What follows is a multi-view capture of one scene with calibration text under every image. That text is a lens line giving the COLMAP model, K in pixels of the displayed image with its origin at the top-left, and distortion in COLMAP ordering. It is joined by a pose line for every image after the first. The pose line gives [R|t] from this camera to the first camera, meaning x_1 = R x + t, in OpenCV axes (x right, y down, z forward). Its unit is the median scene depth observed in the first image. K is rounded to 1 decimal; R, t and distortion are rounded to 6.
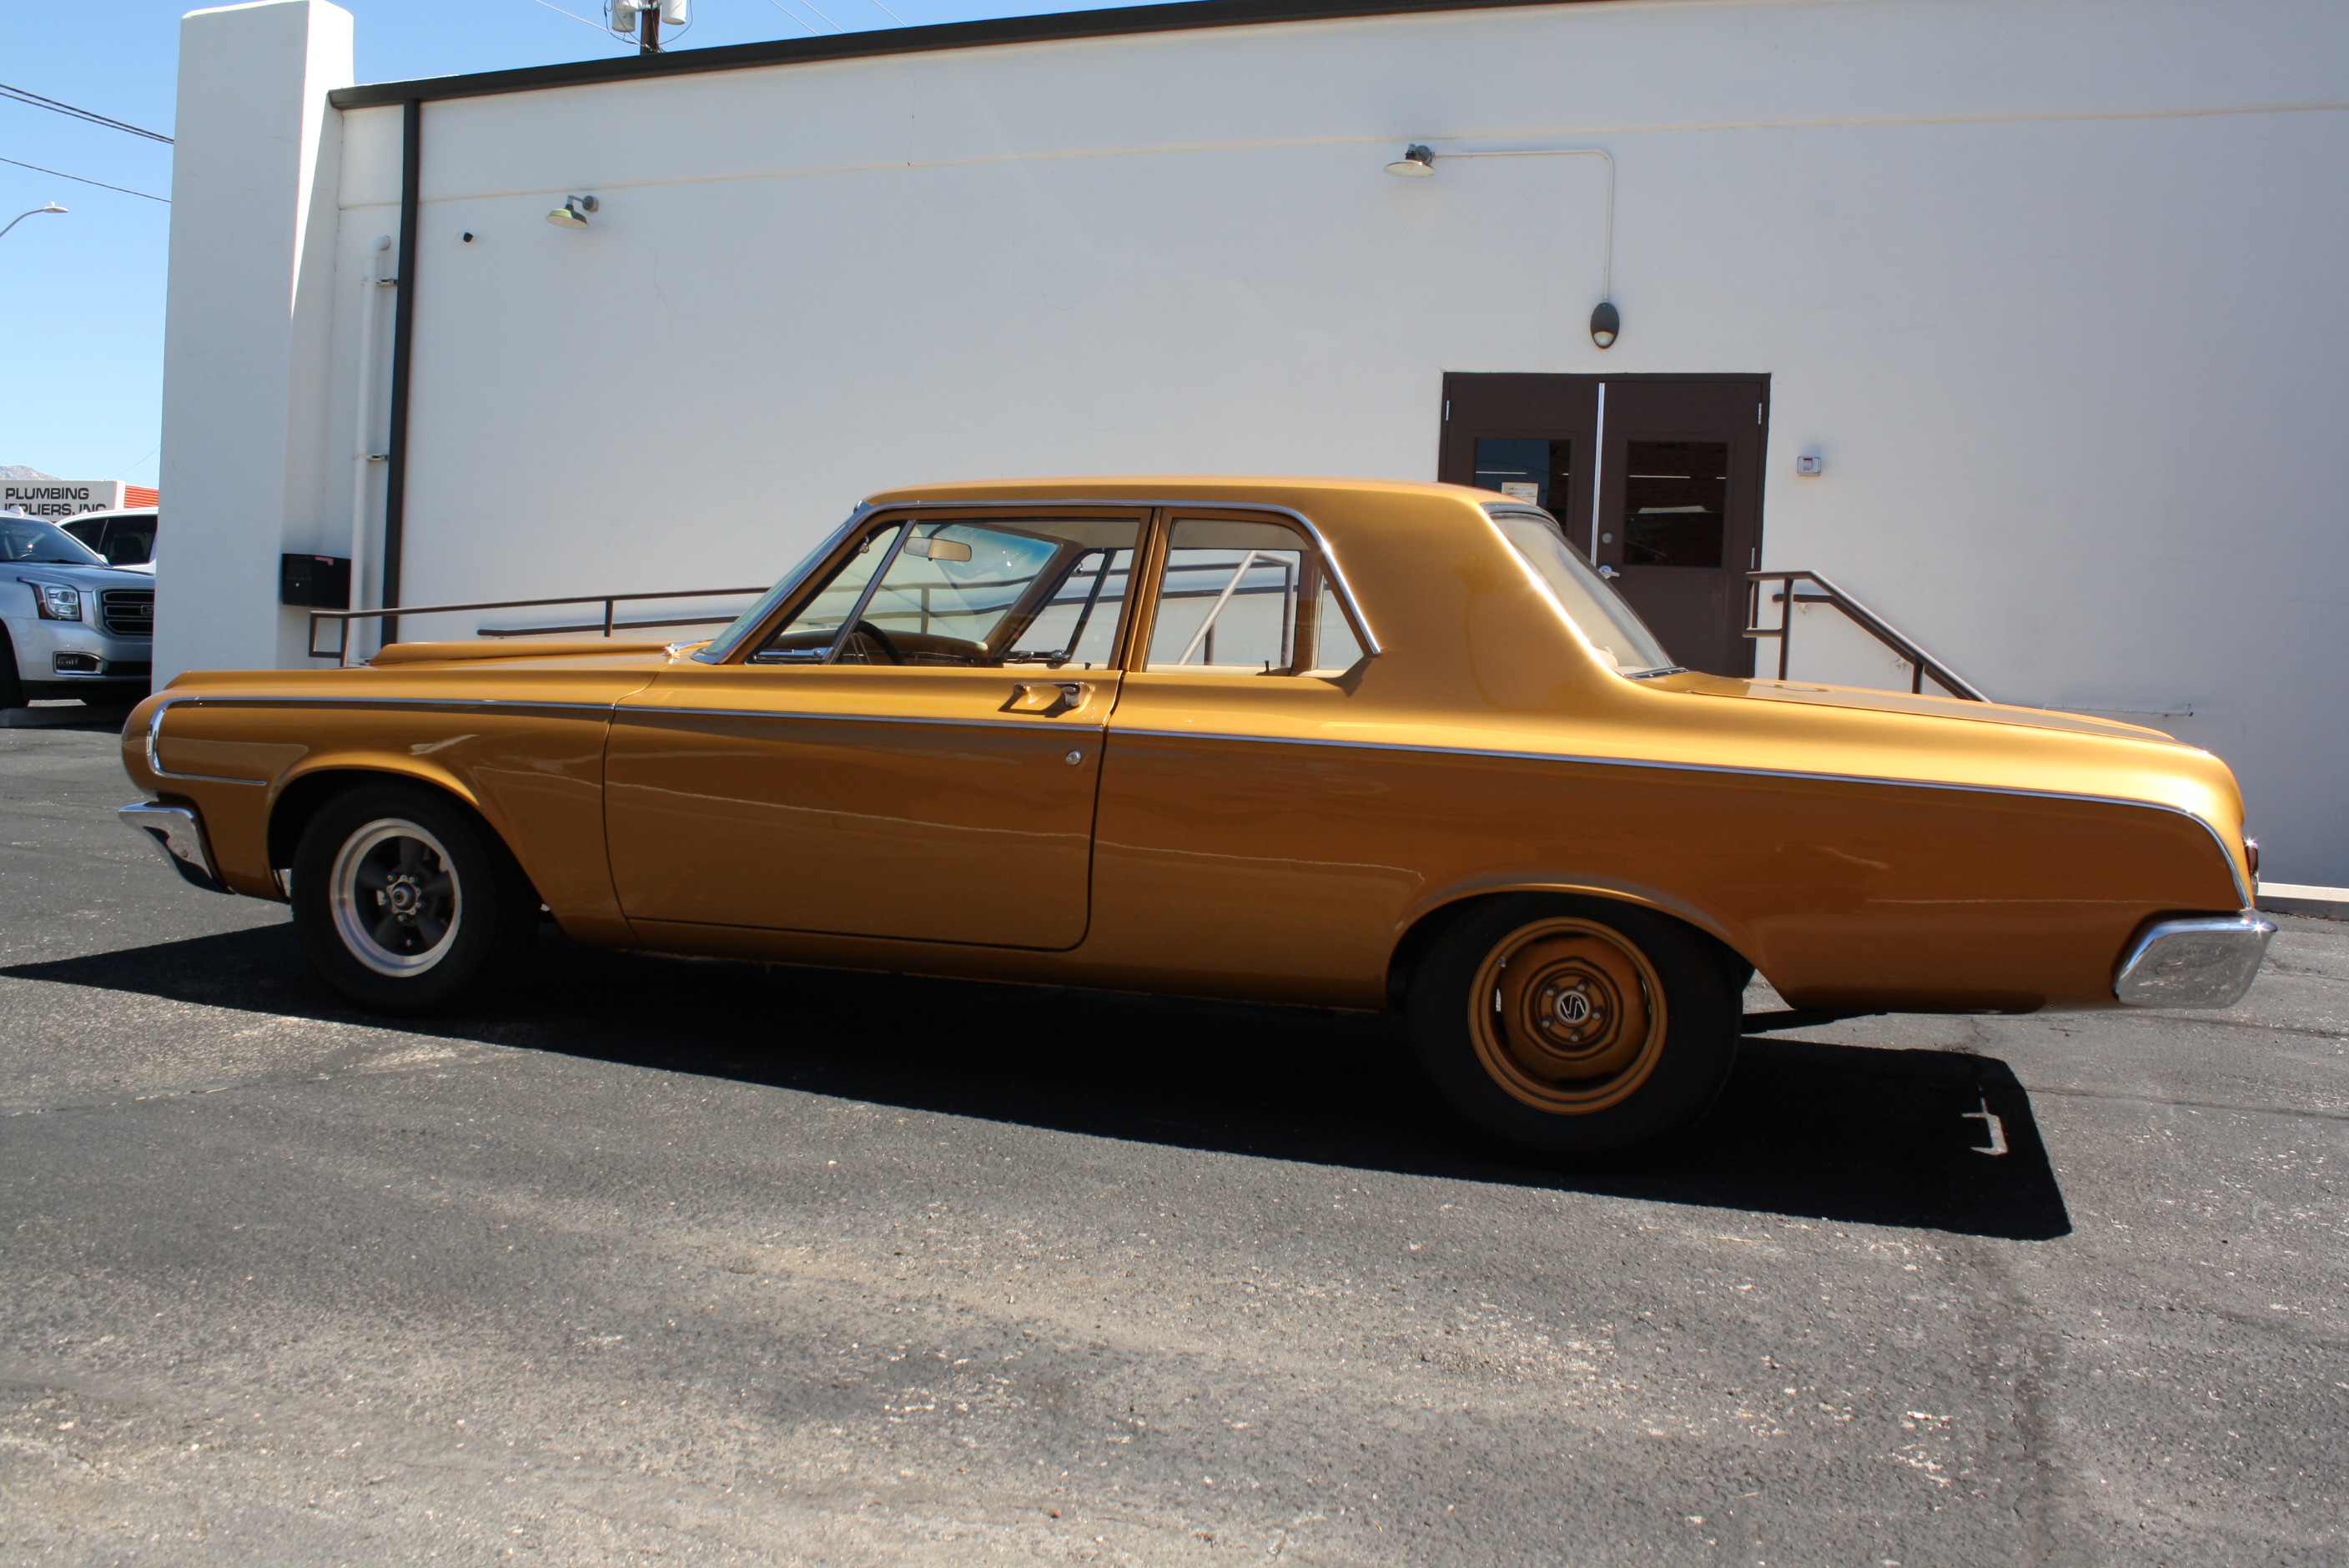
lens RADIAL K [[1990.9, 0, 1183.9], [0, 1990.9, 784.5], [0, 0, 1]] dist [-0.166660, 0.152140]
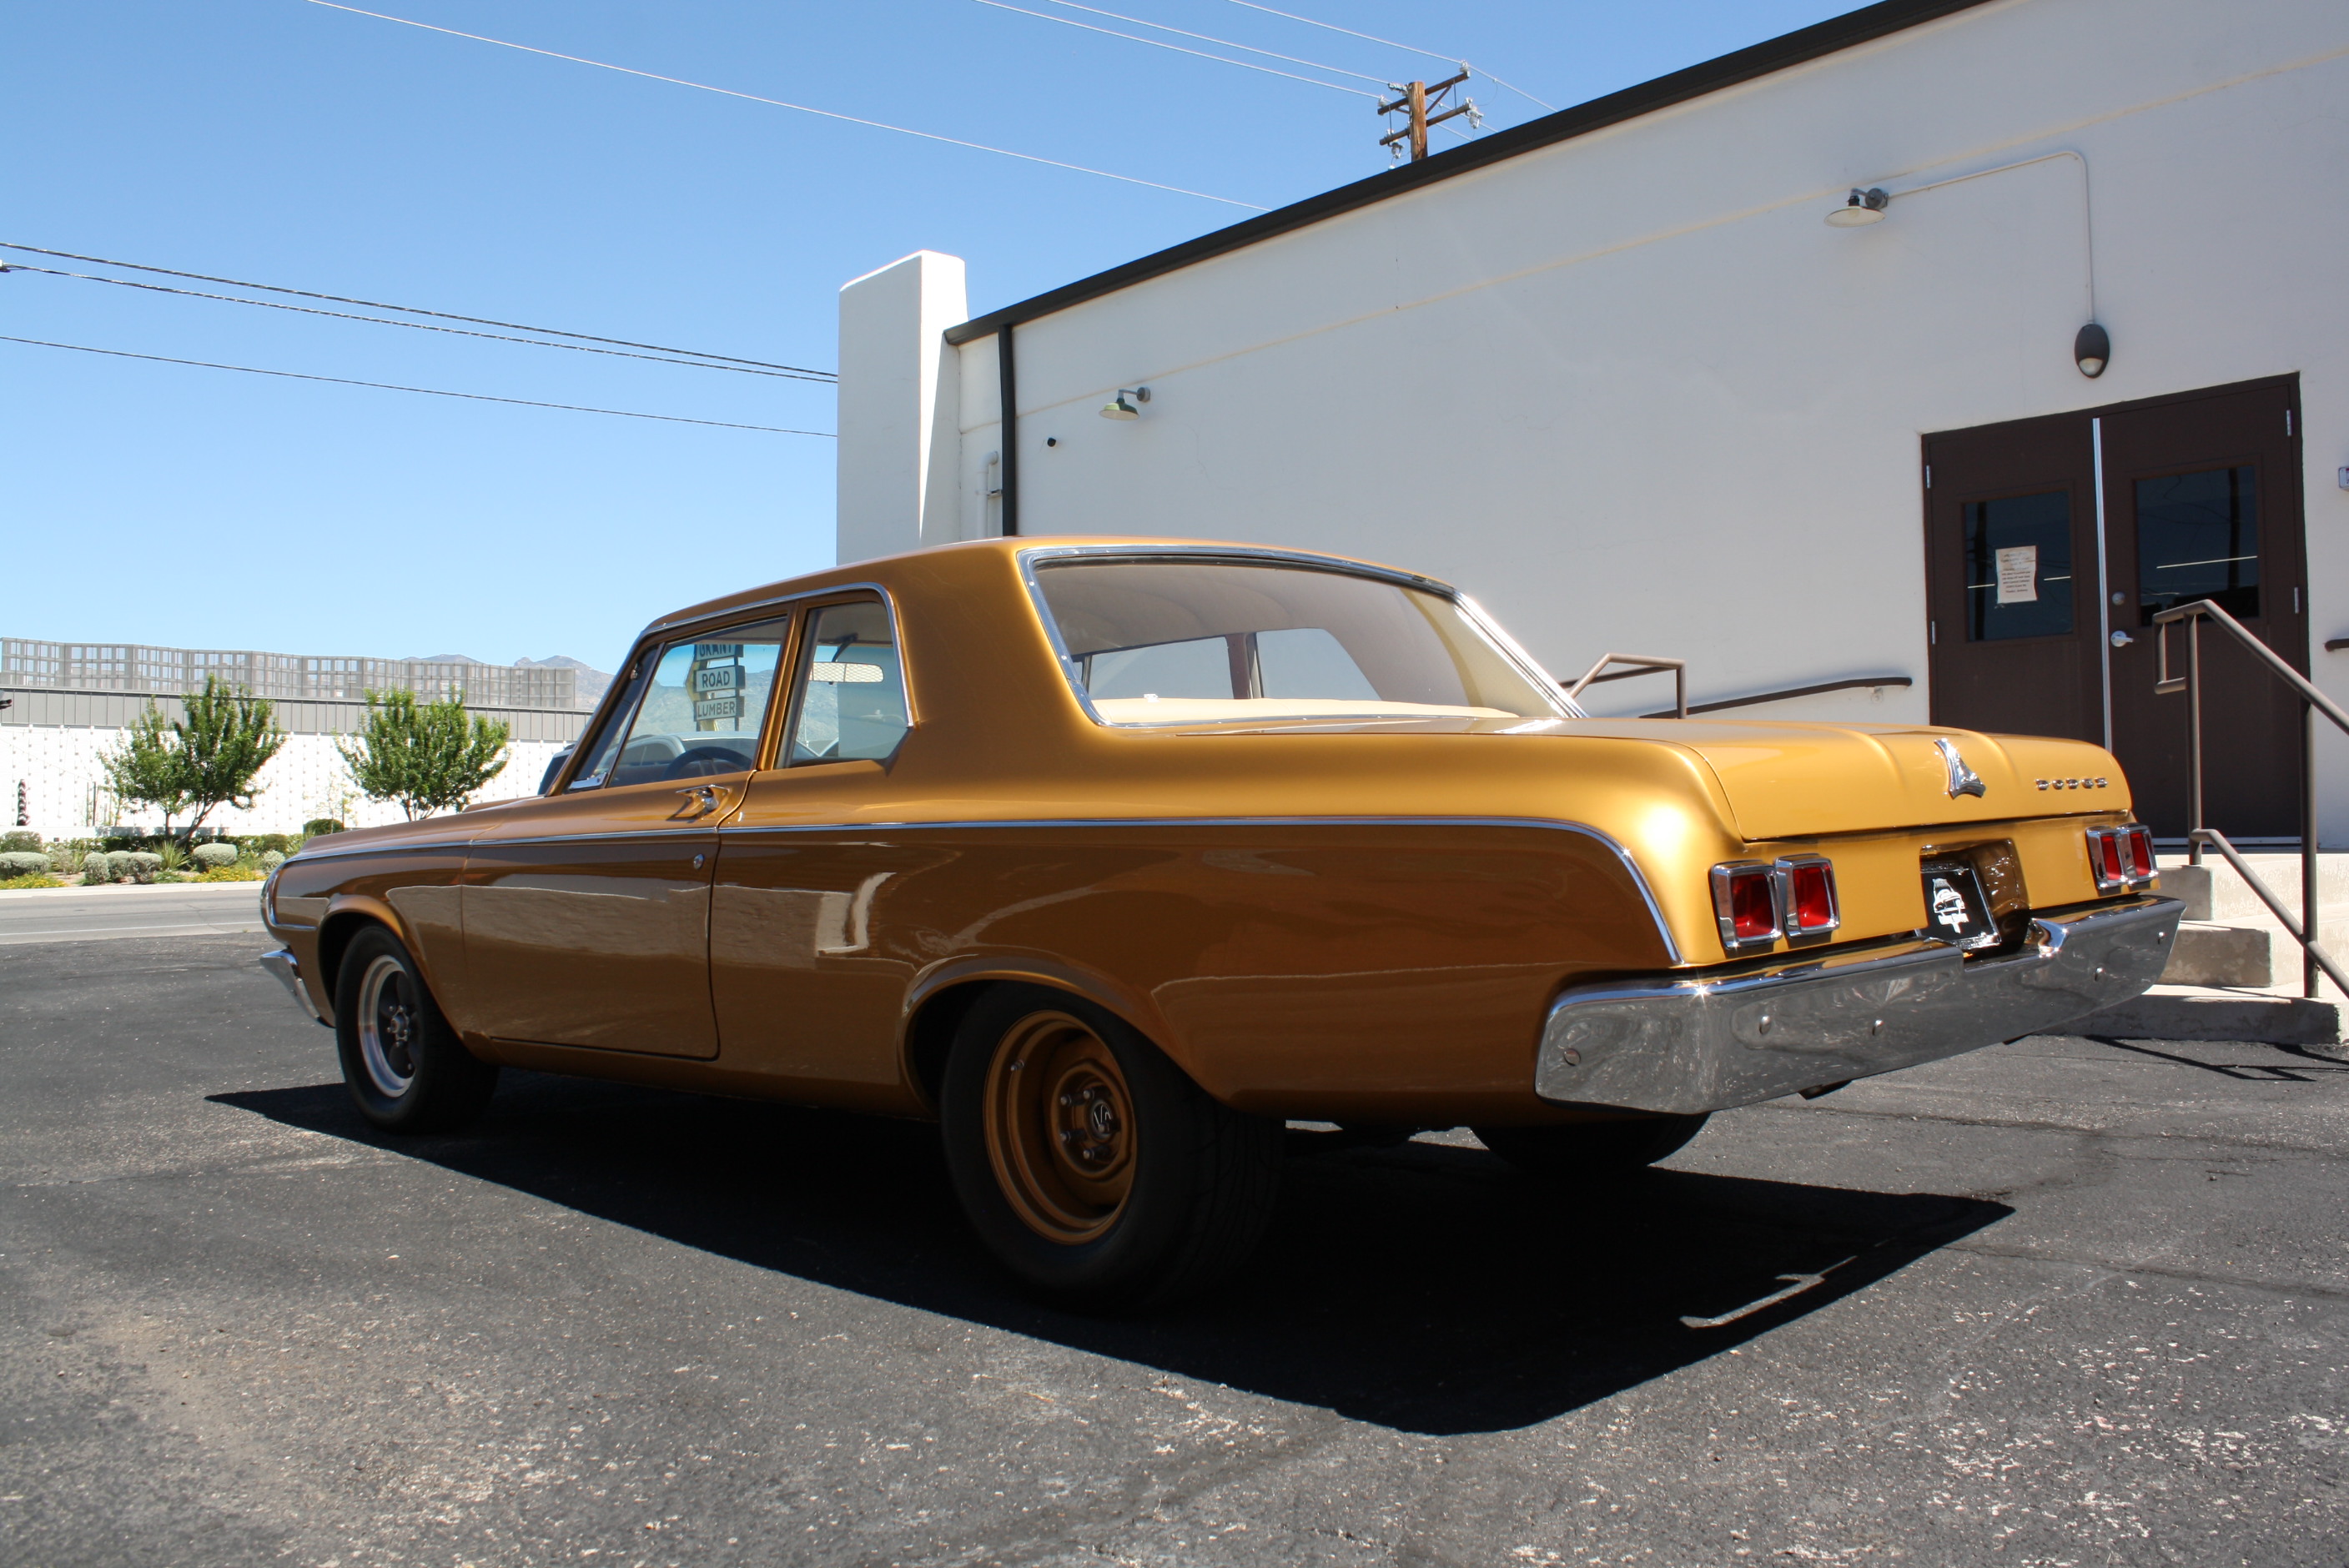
lens RADIAL K [[1990.9, 0, 1183.9], [0, 1990.9, 784.5], [0, 0, 1]] dist [-0.166660, 0.152140]
pose [[0.884859, -0.076115, -0.459599, 0.234077], [0.035350, 0.994688, -0.096674, 0.019524], [0.464516, 0.069296, 0.882849, 0.093137]]
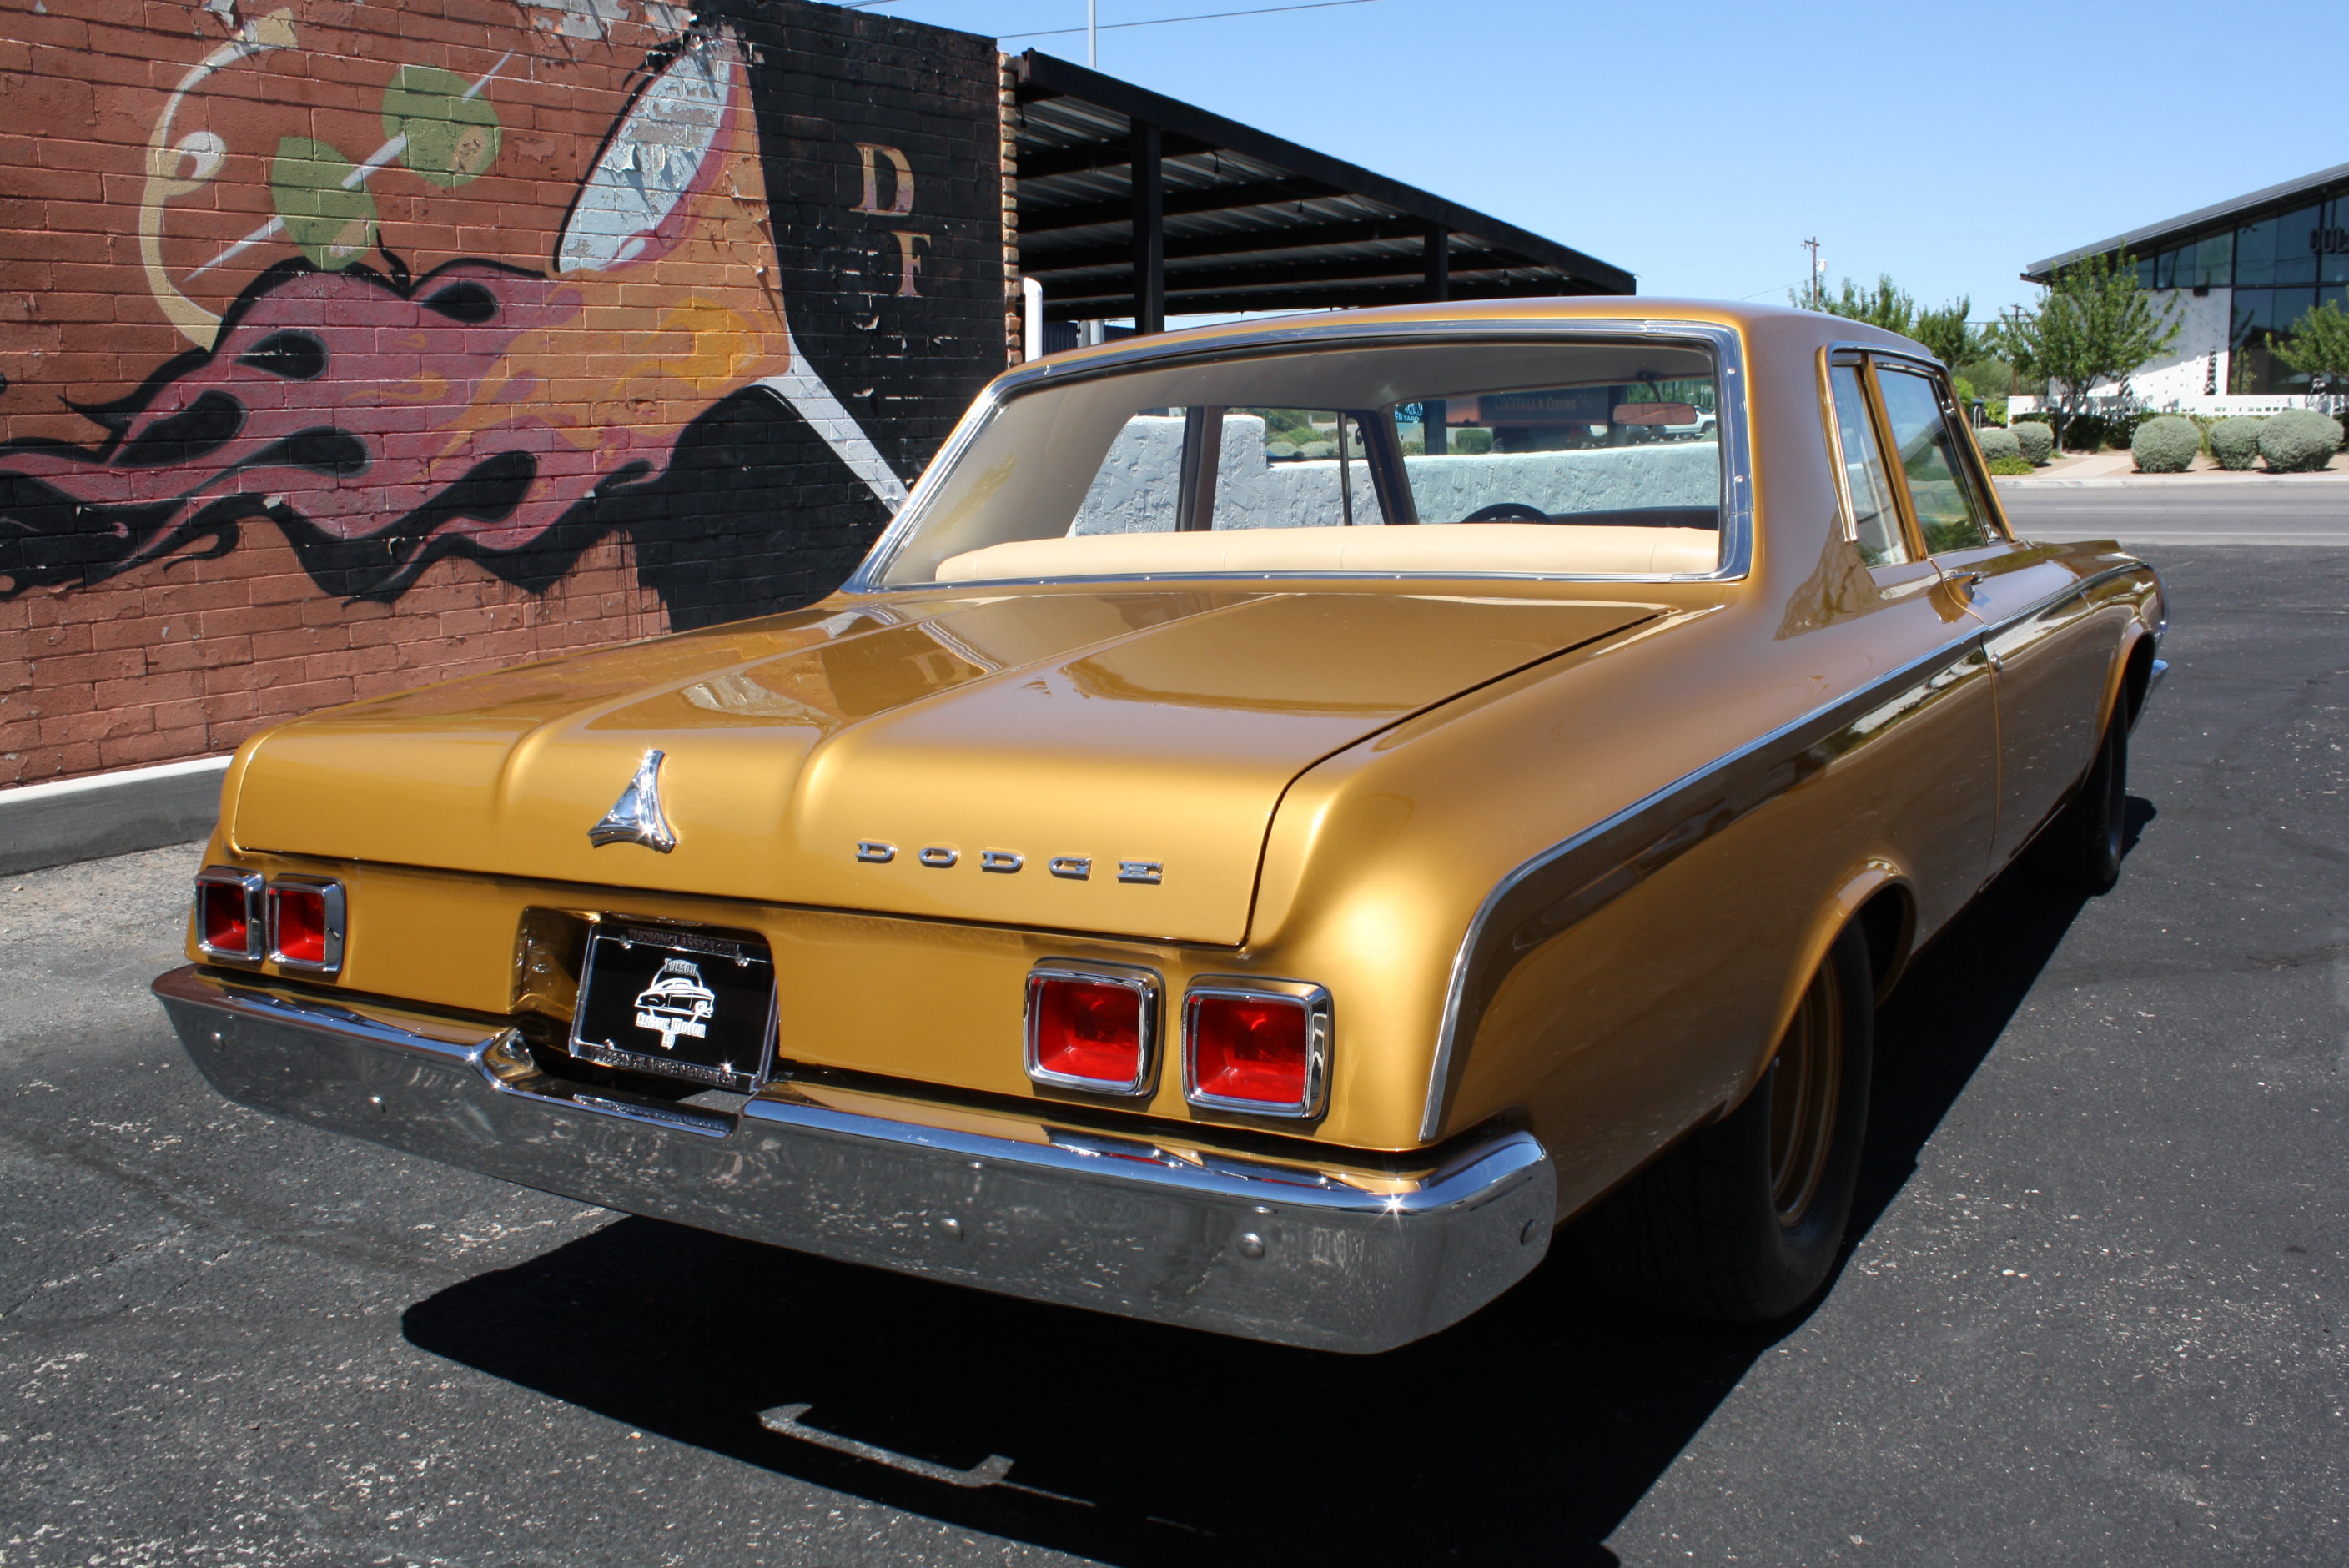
lens RADIAL K [[2038.4, 0, 1227.6], [0, 2038.4, 777.1], [0, 0, 1]] dist [-0.166672, 0.143493]
pose [[-0.226577, 0.121725, -0.966357, 0.370956], [-0.034934, 0.990506, 0.132958, -0.034988], [0.973367, 0.063884, -0.220174, 0.488778]]
